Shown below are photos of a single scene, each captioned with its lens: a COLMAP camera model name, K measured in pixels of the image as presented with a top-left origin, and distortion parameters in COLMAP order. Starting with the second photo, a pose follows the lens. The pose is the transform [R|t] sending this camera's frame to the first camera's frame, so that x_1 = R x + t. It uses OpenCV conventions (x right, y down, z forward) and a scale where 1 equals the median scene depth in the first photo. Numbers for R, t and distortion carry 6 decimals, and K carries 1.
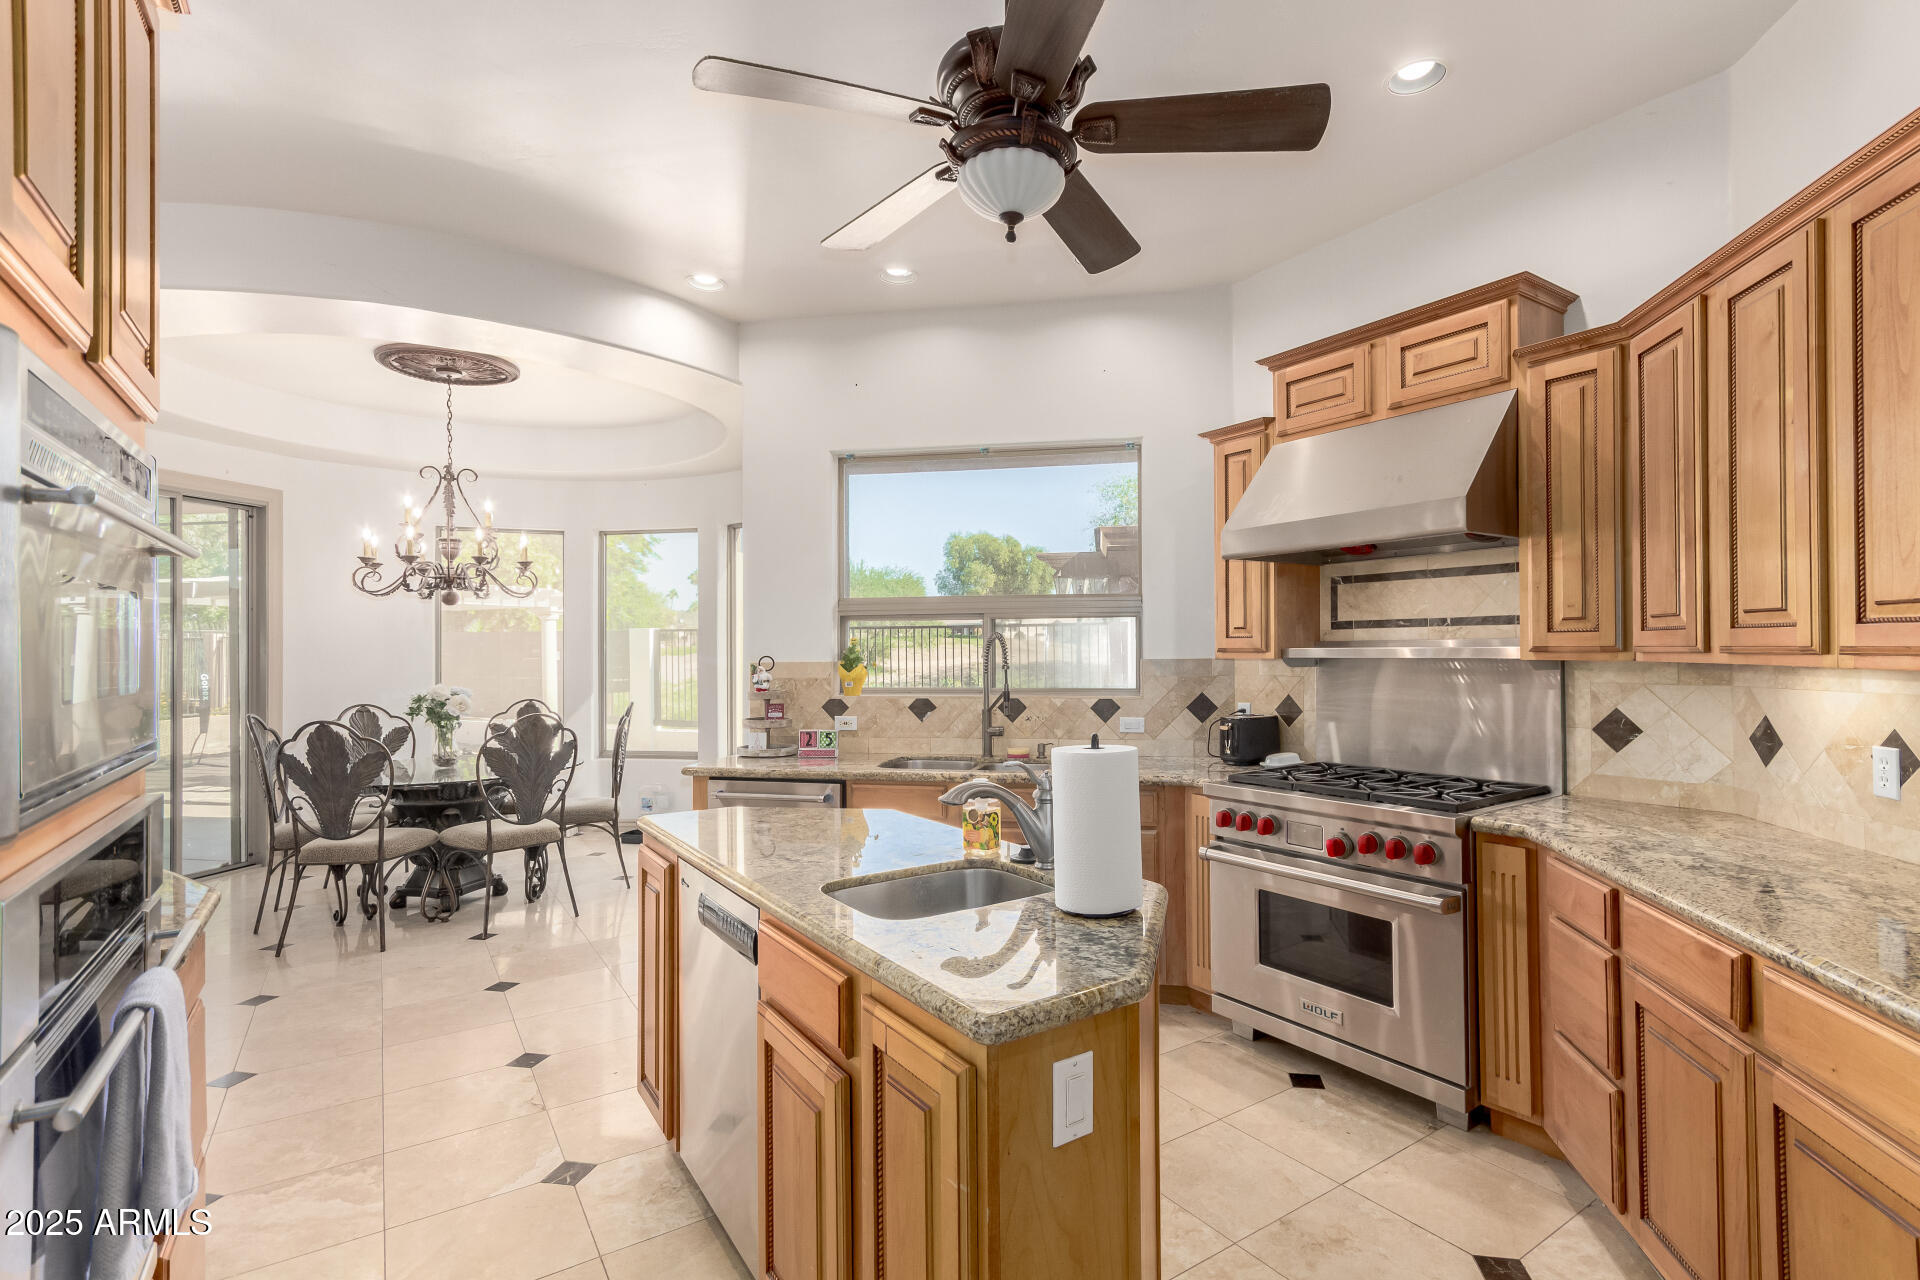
lens RADIAL K [[894.3, 0, 964.0], [0, 894.3, 647.1], [0, 0, 1]] dist [0.032690, 0.000118]
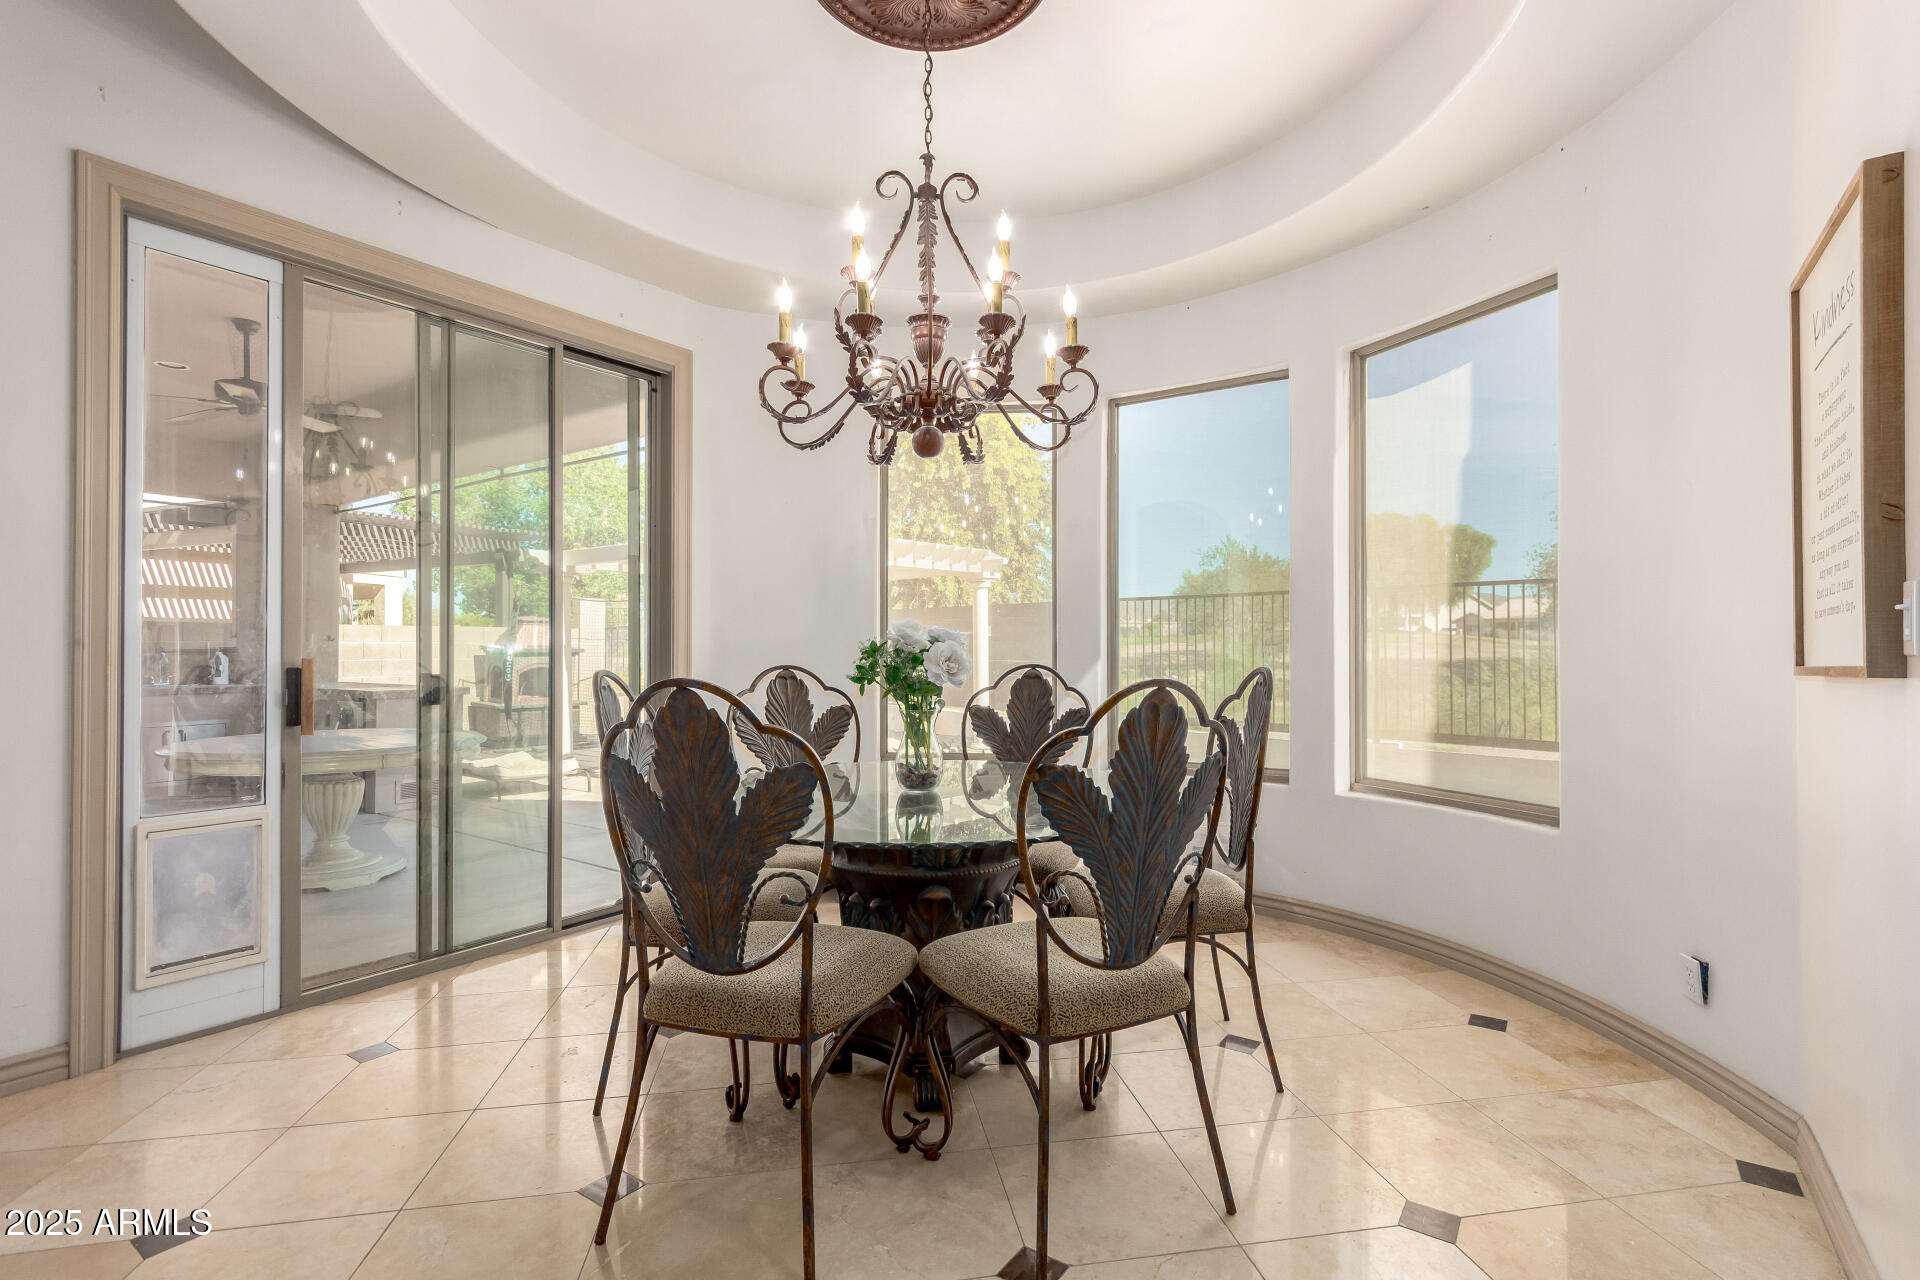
lens RADIAL K [[894.3, 0, 964.0], [0, 894.3, 647.1], [0, 0, 1]] dist [0.032690, 0.000118]
pose [[0.917367, 0.005856, -0.398000, -0.361430], [-0.003482, 0.999972, 0.006688, 0.052168], [0.398028, -0.004750, 0.917361, 0.570393]]
